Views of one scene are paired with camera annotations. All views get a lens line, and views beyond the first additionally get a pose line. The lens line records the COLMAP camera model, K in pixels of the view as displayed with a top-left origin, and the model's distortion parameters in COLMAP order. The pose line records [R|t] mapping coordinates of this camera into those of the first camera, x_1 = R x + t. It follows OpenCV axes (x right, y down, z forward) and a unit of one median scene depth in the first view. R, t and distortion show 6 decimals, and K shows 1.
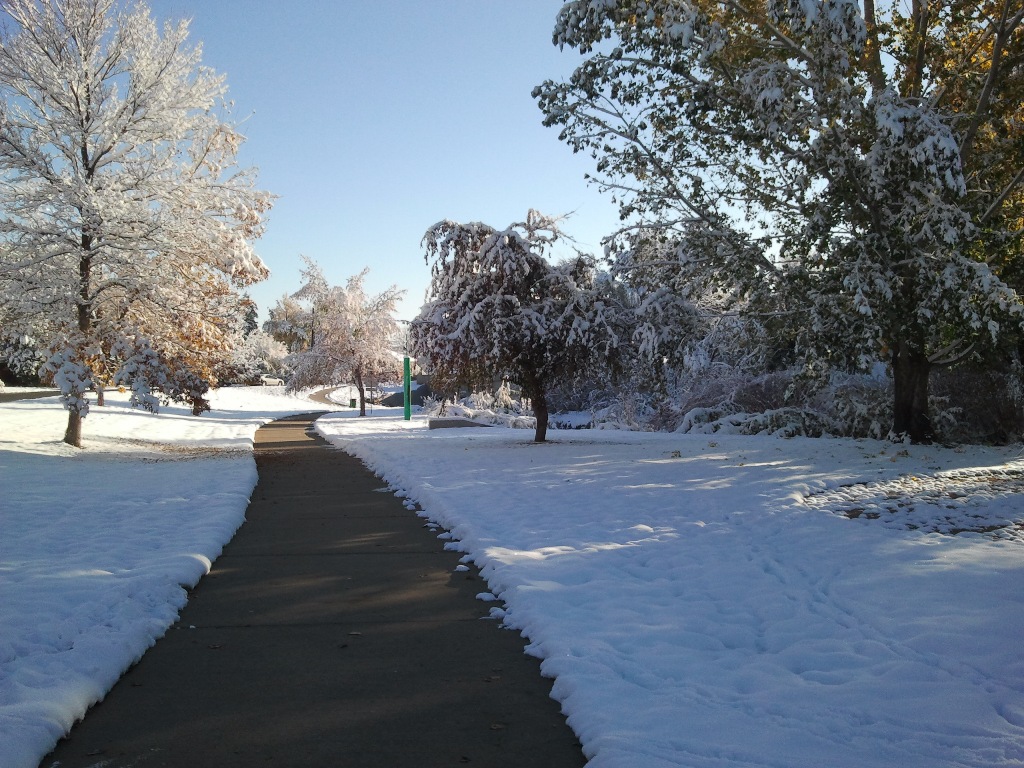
lens RADIAL K [[1279.9, 0, 512.0], [0, 1279.9, 384.0], [0, 0, 1]] dist [0.004010, 0.001170]
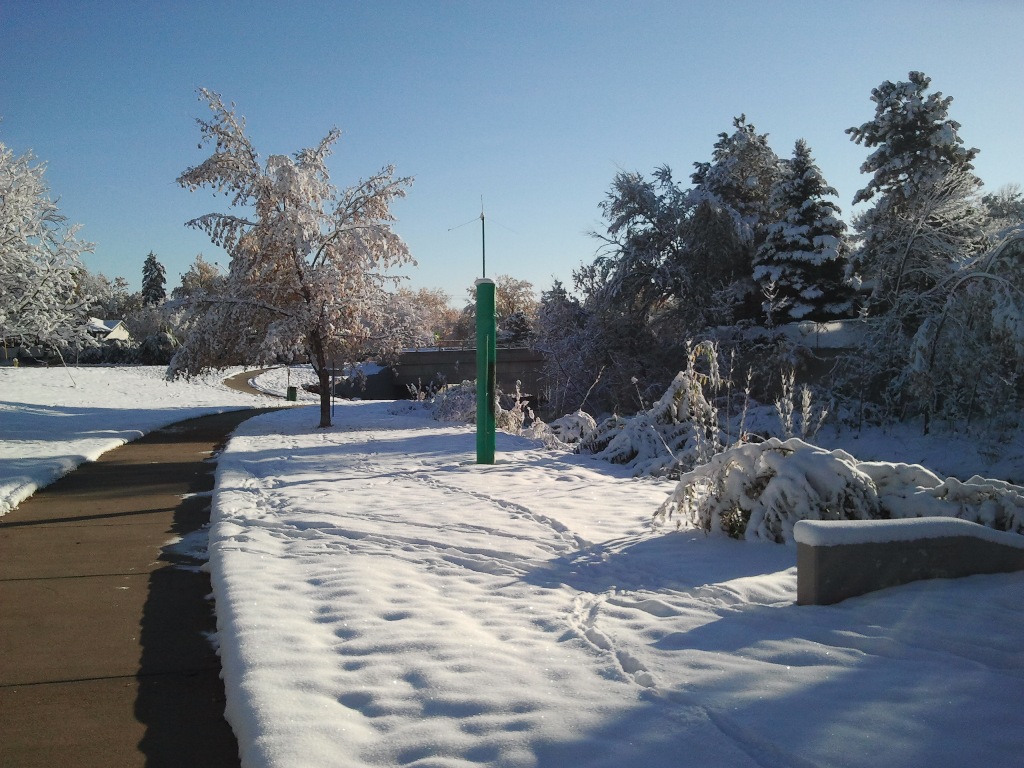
lens RADIAL K [[1279.9, 0, 512.0], [0, 1279.9, 384.0], [0, 0, 1]] dist [0.004010, 0.001170]
pose [[0.998253, 0.010128, 0.058213, -0.068197], [-0.010811, 0.999876, 0.011432, 0.002060], [-0.058090, -0.012041, 0.998239, 0.467251]]
